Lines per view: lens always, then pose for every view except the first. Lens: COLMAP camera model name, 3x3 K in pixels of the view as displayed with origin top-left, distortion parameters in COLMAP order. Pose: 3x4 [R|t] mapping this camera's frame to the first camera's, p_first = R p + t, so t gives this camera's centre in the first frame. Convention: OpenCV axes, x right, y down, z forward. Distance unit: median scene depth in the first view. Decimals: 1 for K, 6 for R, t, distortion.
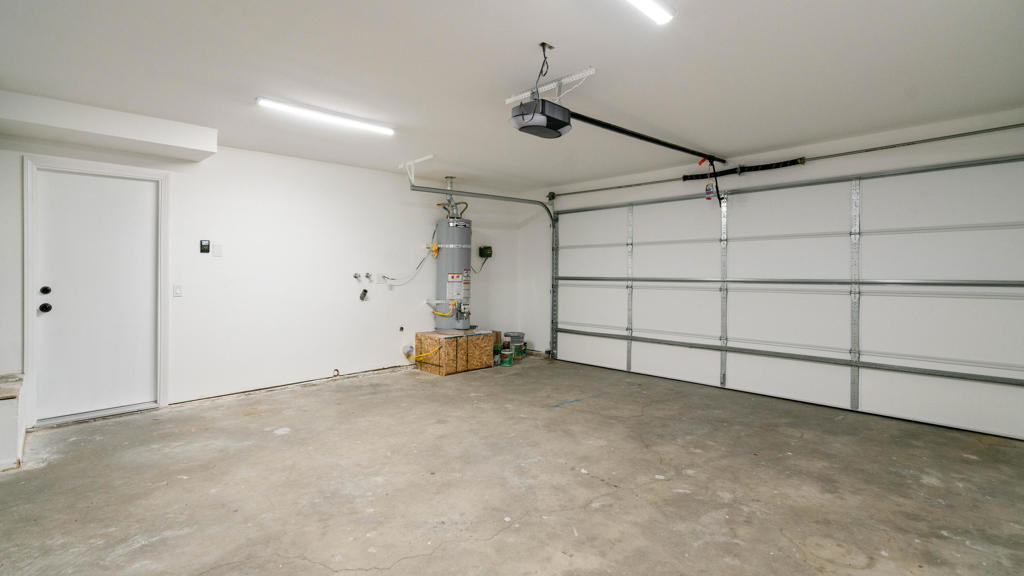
lens RADIAL K [[470.9, 0, 507.7], [0, 470.9, 265.6], [0, 0, 1]] dist [-0.002326, 0.000049]
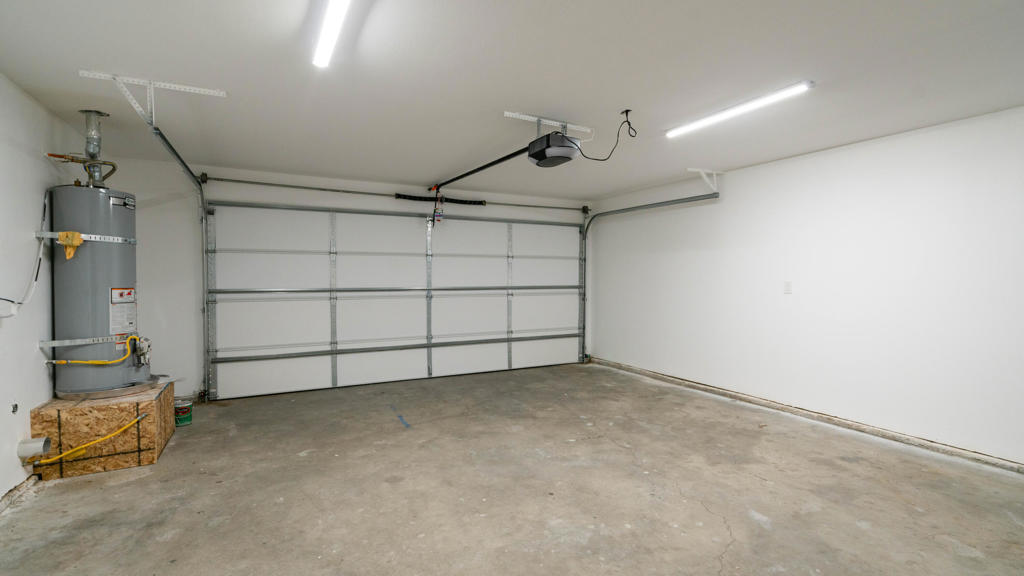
lens RADIAL K [[464.3, 0, 512.0], [0, 464.3, 288.0], [0, 0, 1]] dist [-0.003362, -0.000003]
pose [[0.281496, -0.022479, 0.959299, -0.786781], [-0.011639, 0.999572, 0.026839, -0.006007], [-0.959492, -0.018720, 0.281114, 0.588021]]
